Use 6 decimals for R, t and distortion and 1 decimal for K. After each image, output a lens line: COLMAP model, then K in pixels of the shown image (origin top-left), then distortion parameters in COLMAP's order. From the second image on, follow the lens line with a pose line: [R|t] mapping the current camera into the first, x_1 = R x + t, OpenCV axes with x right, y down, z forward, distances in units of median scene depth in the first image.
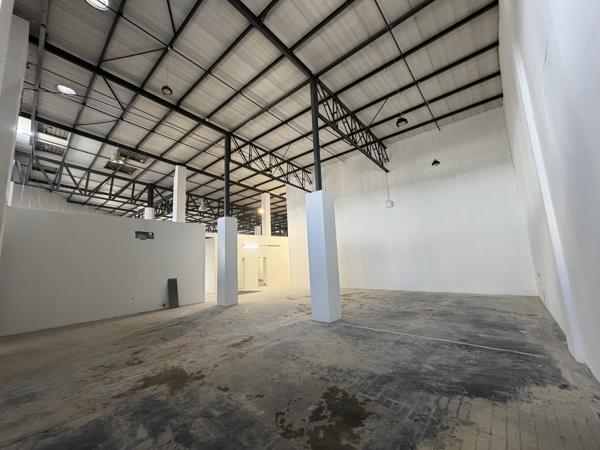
lens RADIAL K [[236.1, 0, 301.4], [0, 236.1, 227.8], [0, 0, 1]] dist [0.000201, 0.000405]
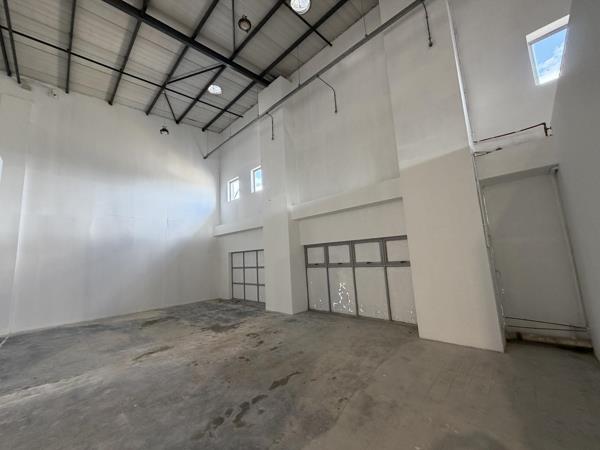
lens RADIAL K [[240.7, 0, 297.6], [0, 240.7, 225.3], [0, 0, 1]] dist [-0.000065, 0.000160]
pose [[-0.991889, 0.109225, 0.065001, -0.967726], [0.088133, 0.959525, -0.267477, 0.330899], [-0.091586, -0.259579, -0.961369, 2.091578]]
